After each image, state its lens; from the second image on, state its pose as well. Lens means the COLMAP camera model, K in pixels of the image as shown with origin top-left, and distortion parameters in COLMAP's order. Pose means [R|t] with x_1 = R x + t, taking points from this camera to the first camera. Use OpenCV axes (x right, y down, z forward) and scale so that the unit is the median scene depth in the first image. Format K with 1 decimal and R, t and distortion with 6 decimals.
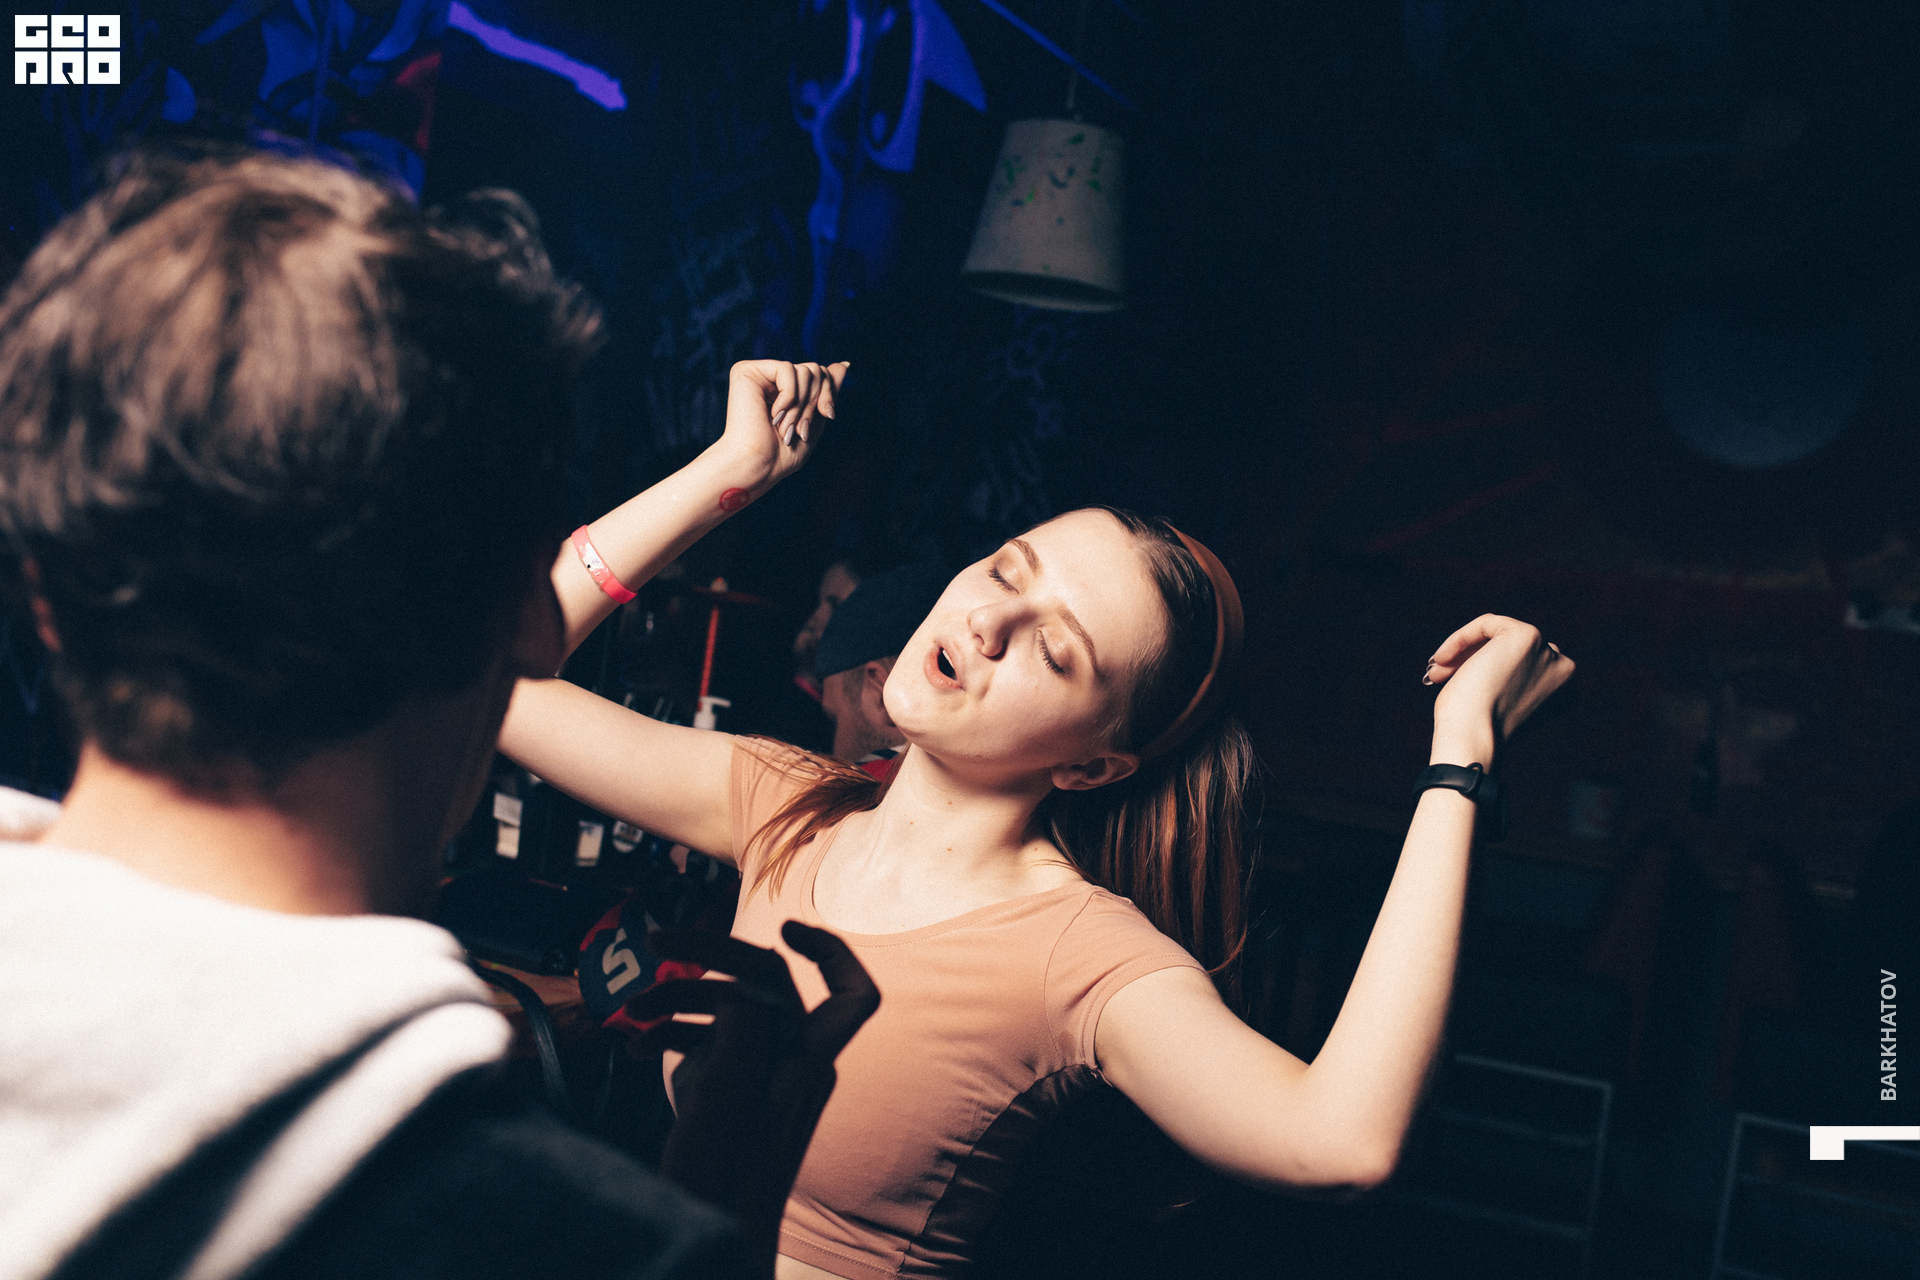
lens RADIAL K [[1952.5, 0, 964.0], [0, 1952.5, 637.2], [0, 0, 1]] dist [-0.053793, 0.000000]
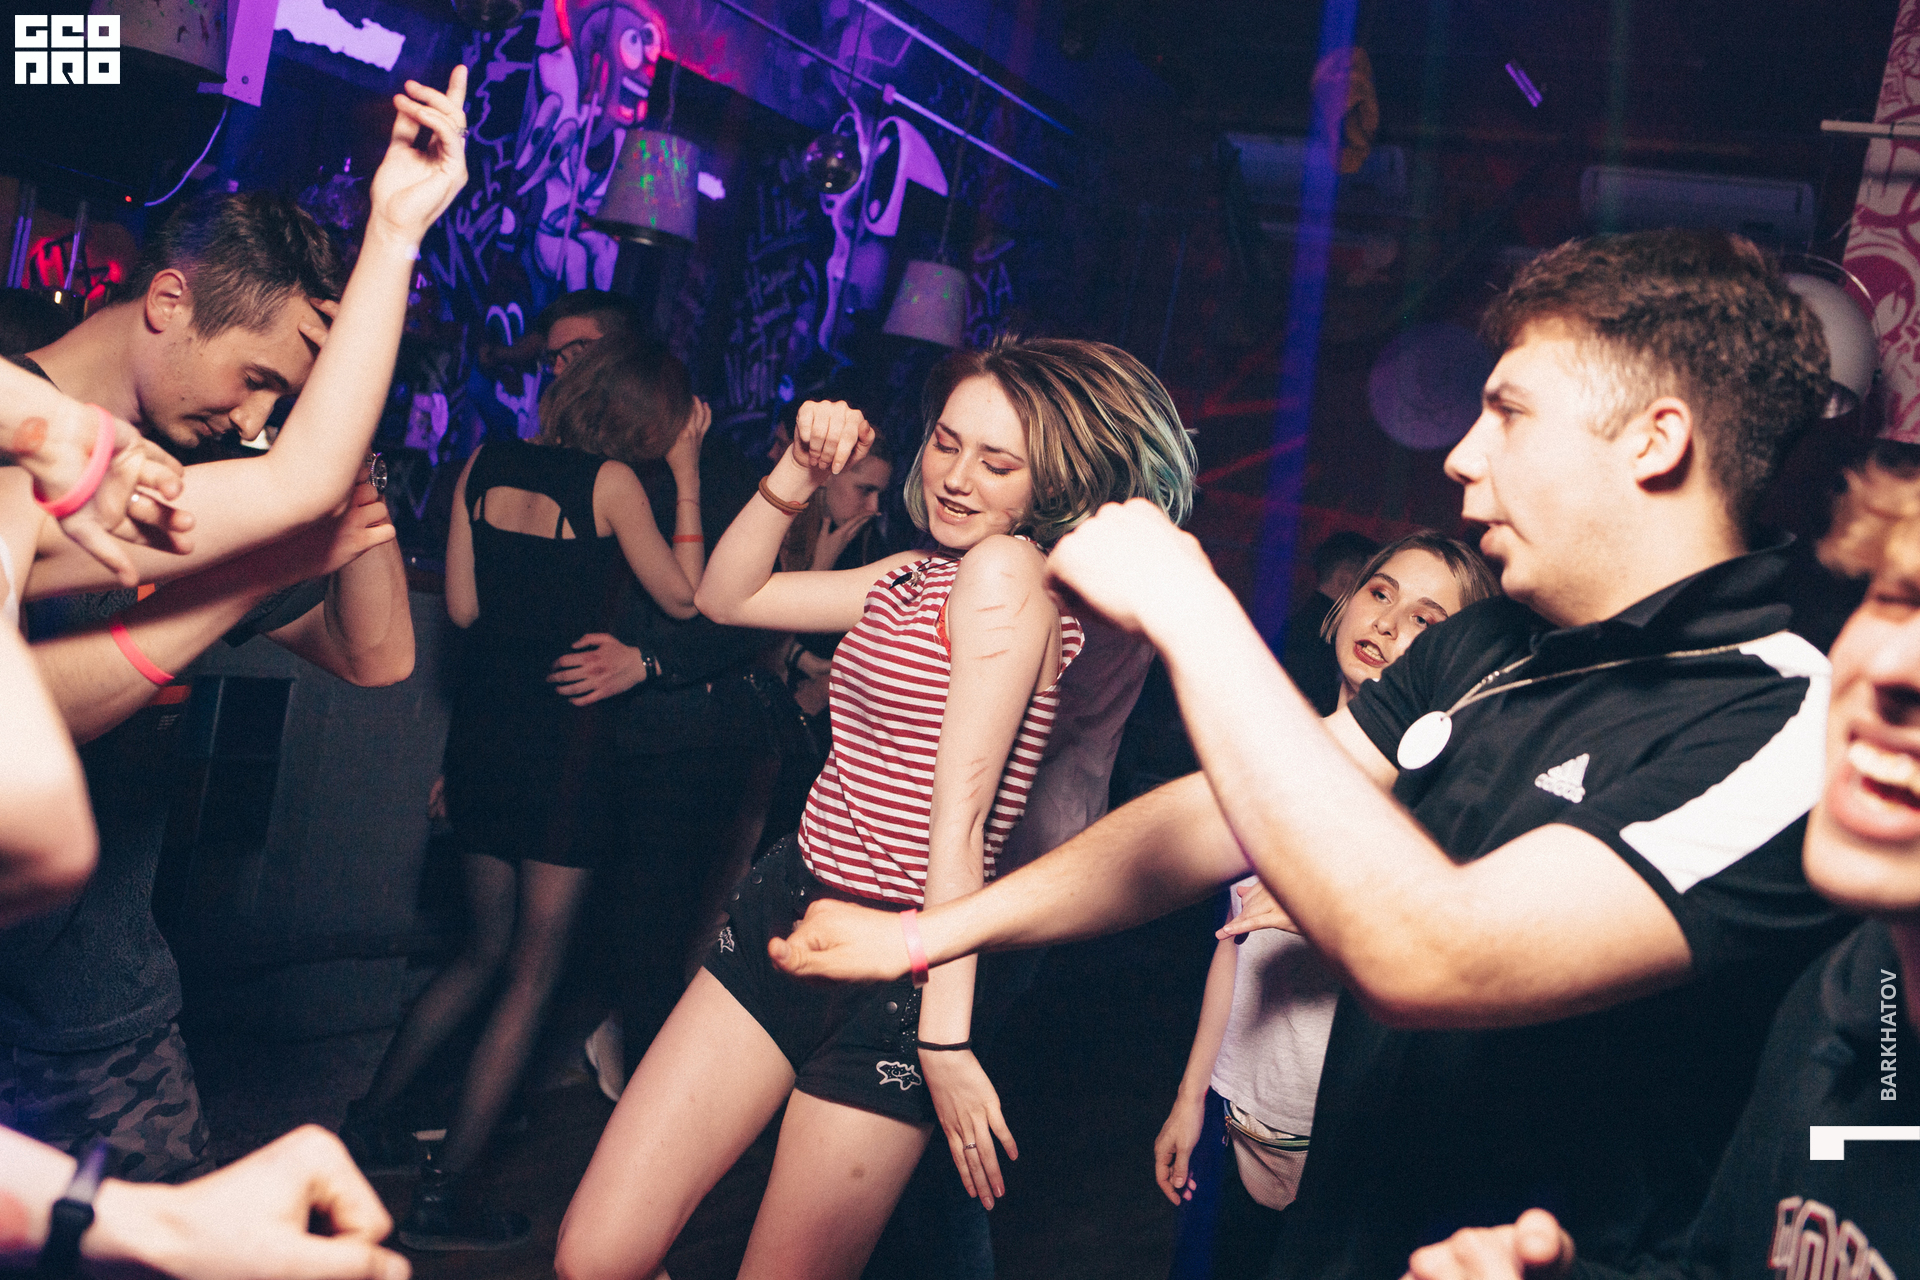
lens RADIAL K [[1952.5, 0, 955.5], [0, 1952.5, 638.4], [0, 0, 1]] dist [-0.053793, 0.000000]
pose [[0.996694, 0.074859, -0.031593, 0.110222], [-0.073395, 0.996278, 0.045210, 0.023058], [0.034860, -0.042742, 0.998478, -0.706229]]
